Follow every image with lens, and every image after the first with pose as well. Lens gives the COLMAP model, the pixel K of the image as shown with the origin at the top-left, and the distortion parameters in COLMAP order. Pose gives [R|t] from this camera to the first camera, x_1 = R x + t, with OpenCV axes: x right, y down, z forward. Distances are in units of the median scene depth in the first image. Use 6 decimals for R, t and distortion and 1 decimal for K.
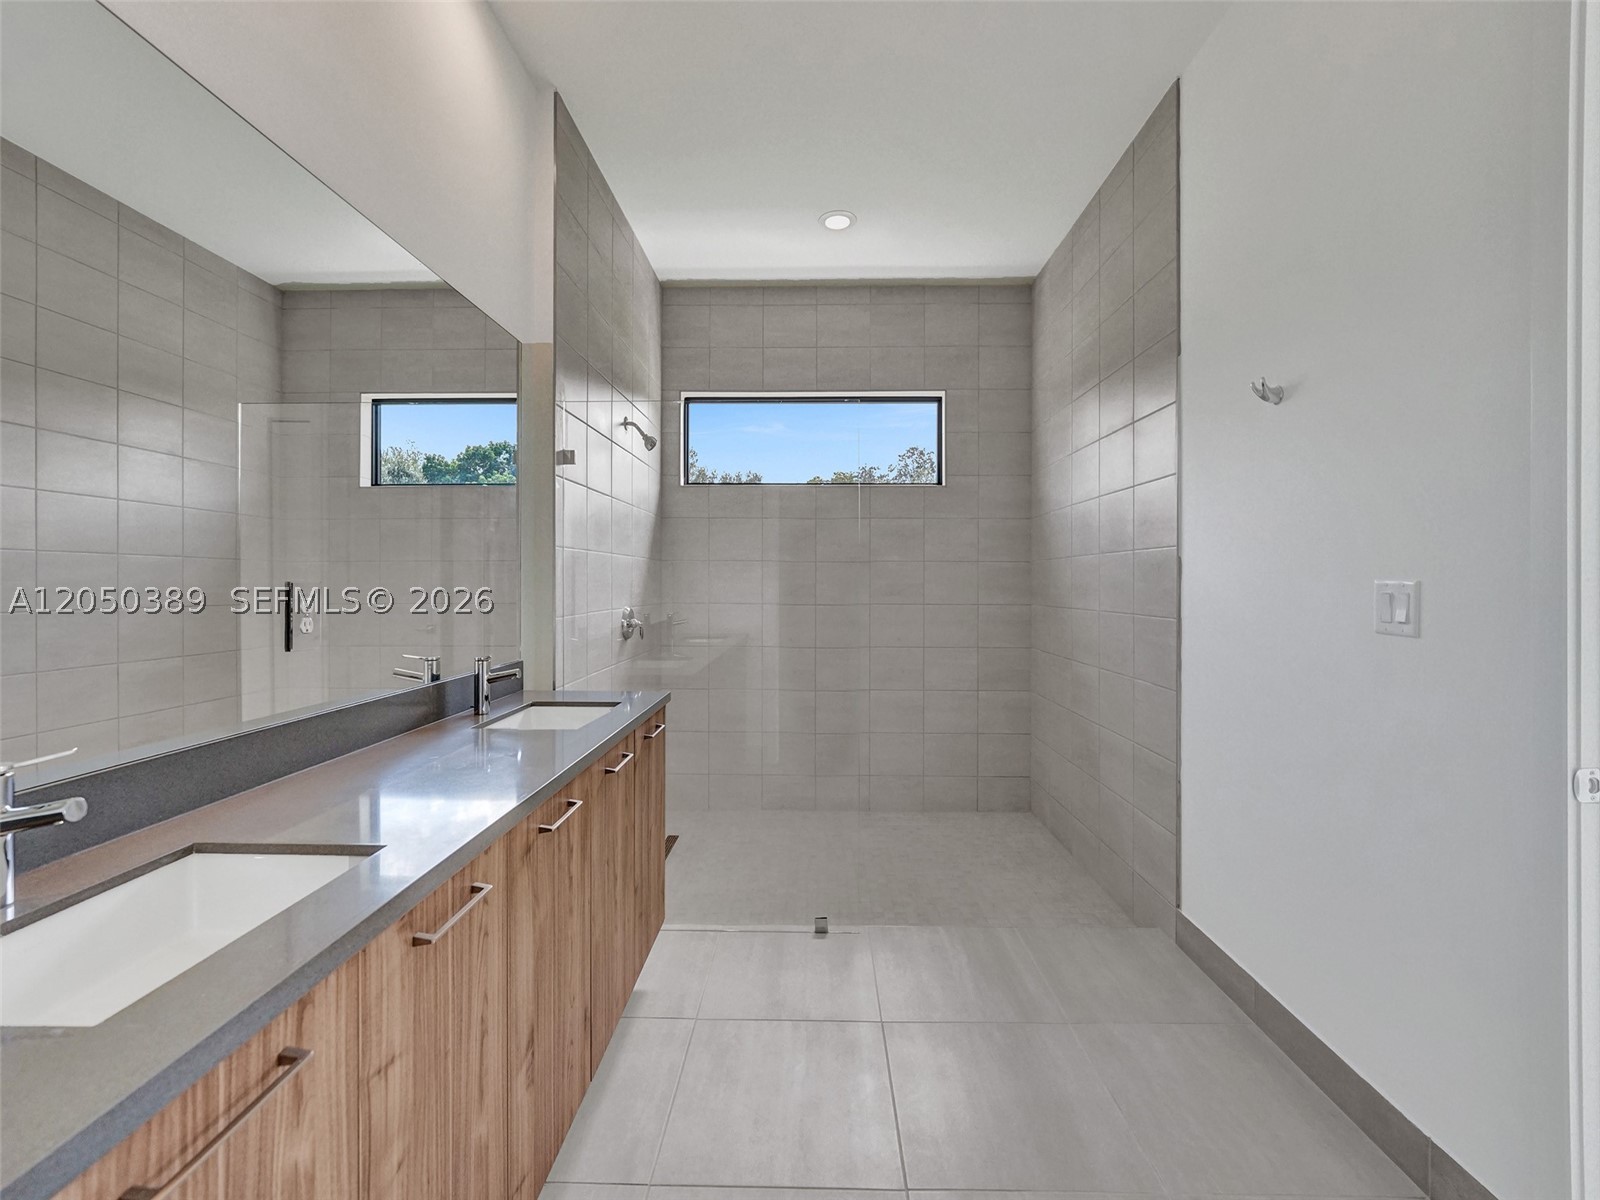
lens RADIAL K [[663.4, 0, 797.6], [0, 663.4, 587.6], [0, 0, 1]] dist [-0.010087, 0.002939]
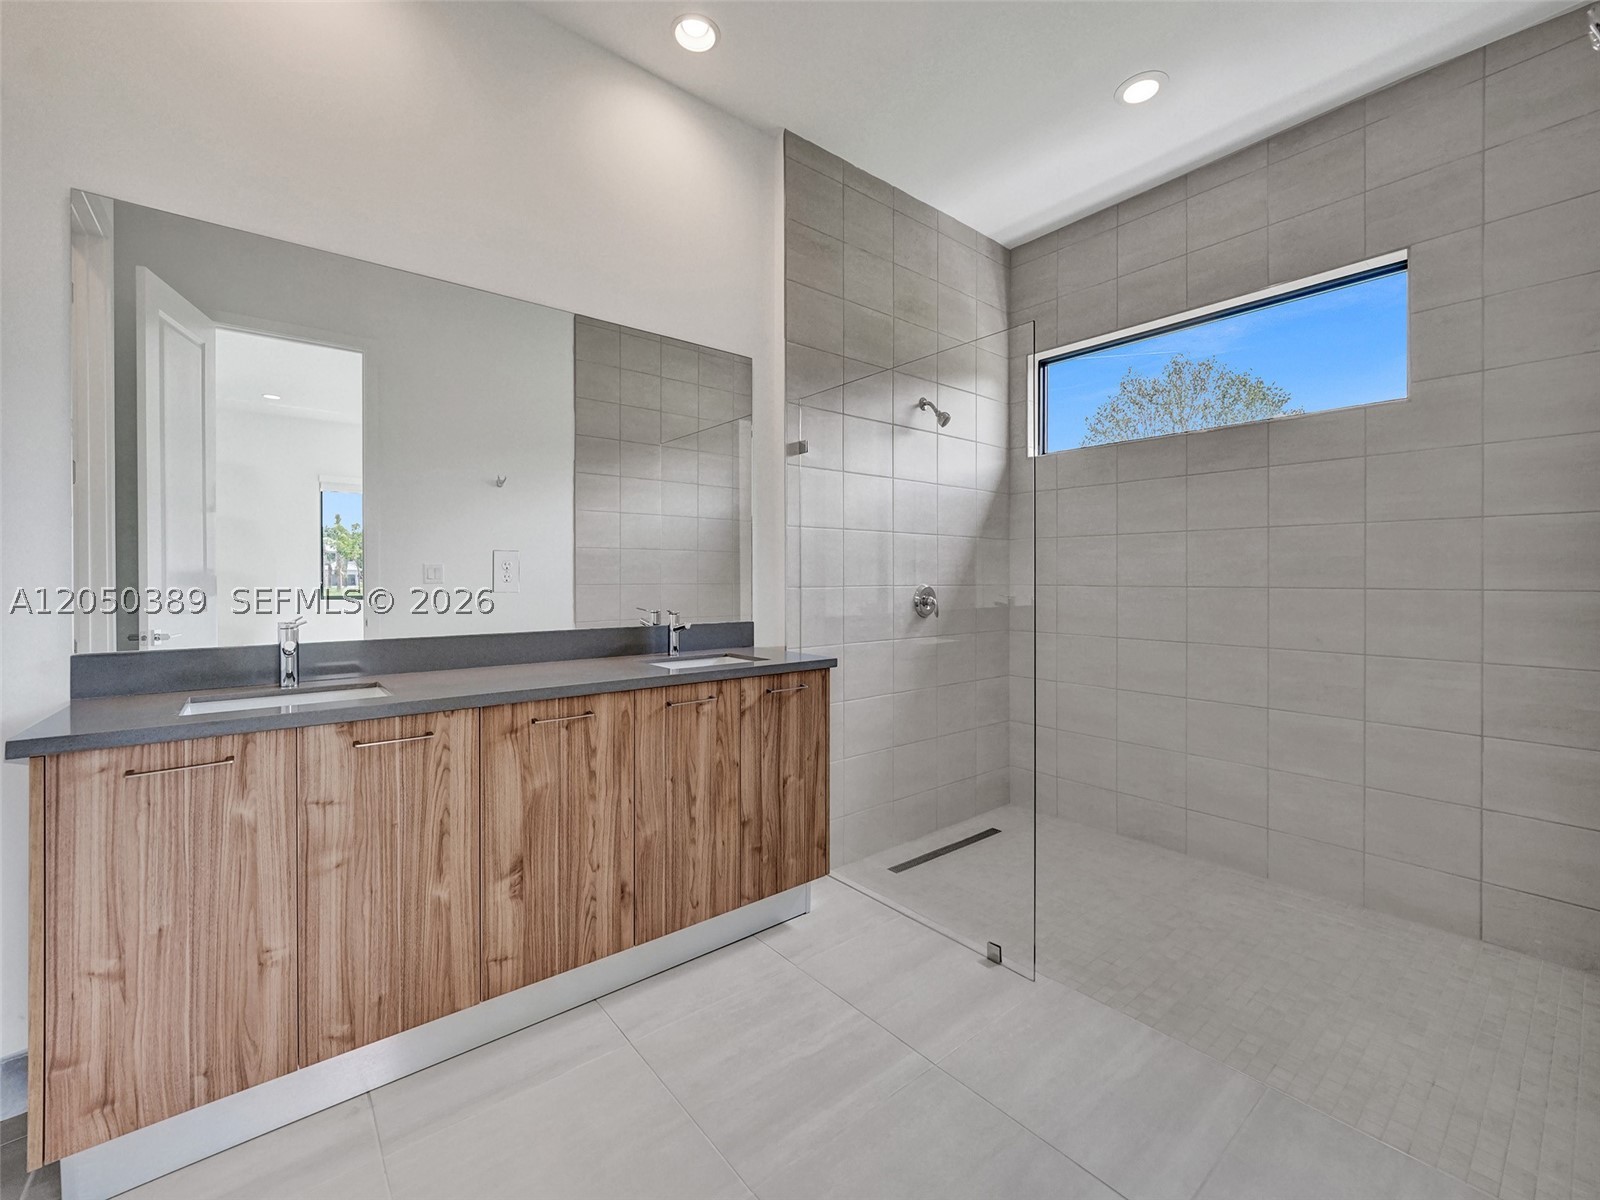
lens RADIAL K [[663.4, 0, 803.6], [0, 663.4, 586.0], [0, 0, 1]] dist [-0.010087, 0.002939]
pose [[0.656037, 0.007807, -0.754688, 0.361773], [-0.005437, 0.999969, 0.005617, 0.024590], [0.754709, 0.000418, 0.656060, 0.180061]]
